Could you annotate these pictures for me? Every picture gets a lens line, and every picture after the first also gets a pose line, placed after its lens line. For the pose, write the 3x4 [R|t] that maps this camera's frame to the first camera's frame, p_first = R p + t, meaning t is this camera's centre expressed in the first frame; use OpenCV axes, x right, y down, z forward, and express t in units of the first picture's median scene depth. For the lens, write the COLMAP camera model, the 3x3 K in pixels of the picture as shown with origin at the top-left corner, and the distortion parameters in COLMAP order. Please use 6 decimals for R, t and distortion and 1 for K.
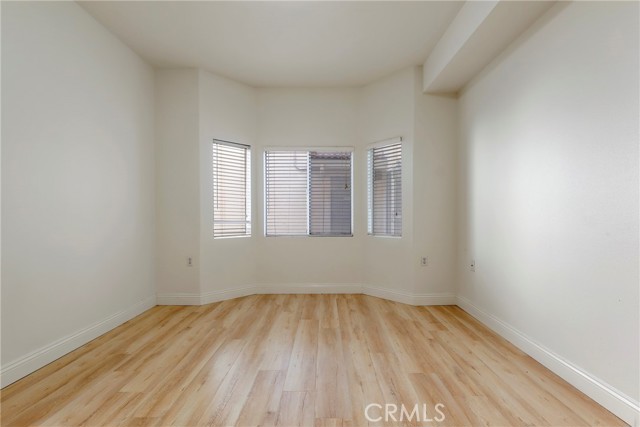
lens RADIAL K [[296.9, 0, 319.1], [0, 296.9, 219.8], [0, 0, 1]] dist [0.000058, 0.001086]
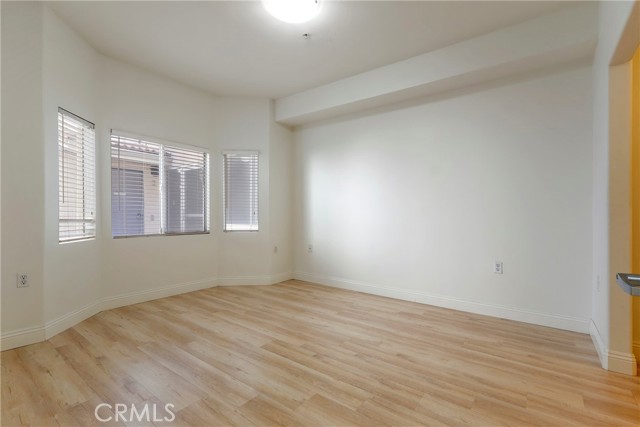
lens RADIAL K [[296.9, 0, 313.4], [0, 296.9, 212.2], [0, 0, 1]] dist [0.000058, 0.001086]
pose [[0.606825, 0.014215, 0.794708, -0.677771], [0.002713, 0.999797, -0.019955, 0.001770], [-0.794831, 0.014265, 0.606664, 0.079643]]
